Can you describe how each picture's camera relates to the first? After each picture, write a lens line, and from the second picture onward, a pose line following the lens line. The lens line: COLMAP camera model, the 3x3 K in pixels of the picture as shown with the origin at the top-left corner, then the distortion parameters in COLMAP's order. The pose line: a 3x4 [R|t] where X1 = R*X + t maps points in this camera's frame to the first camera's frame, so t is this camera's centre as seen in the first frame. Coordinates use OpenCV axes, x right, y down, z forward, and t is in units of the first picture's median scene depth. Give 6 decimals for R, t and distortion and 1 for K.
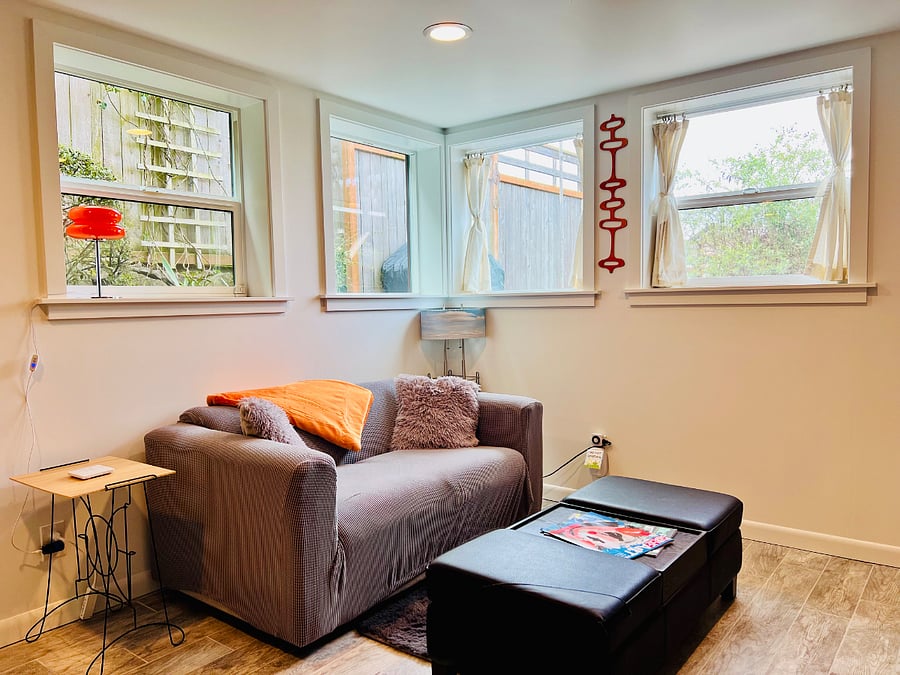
lens RADIAL K [[677.3, 0, 450.0], [0, 677.3, 337.5], [0, 0, 1]] dist [0.048222, -0.050683]
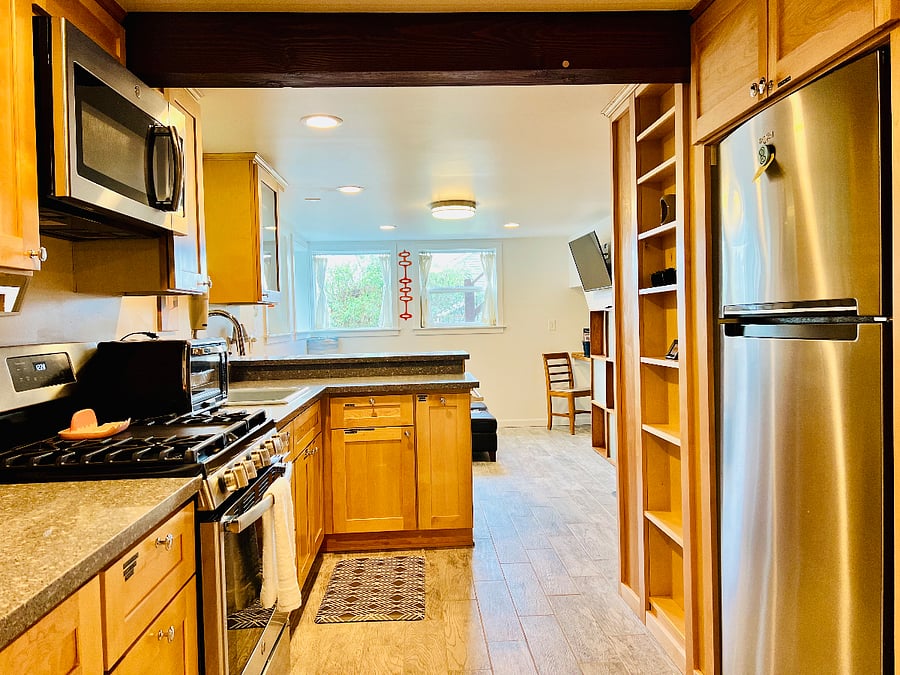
lens RADIAL K [[677.3, 0, 450.0], [0, 677.3, 337.5], [0, 0, 1]] dist [0.048222, -0.050683]
pose [[0.754464, -0.012410, 0.656224, -1.121798], [0.048171, 0.998172, -0.036505, 0.048764], [-0.654572, 0.059153, 0.753682, -0.766286]]
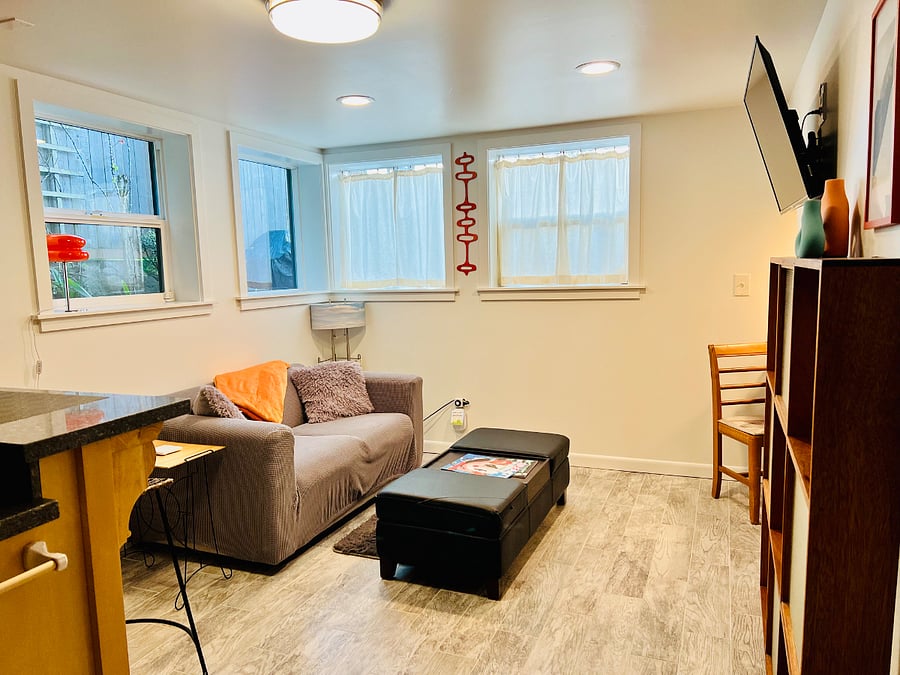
lens RADIAL K [[648.0, 0, 449.5], [0, 648.0, 343.9], [0, 0, 1]] dist [0.063184, -0.000489]
pose [[0.964056, -0.038721, 0.262862, -0.129173], [0.024729, 0.998106, 0.056331, -0.035030], [-0.264545, -0.047805, 0.963188, -0.201886]]
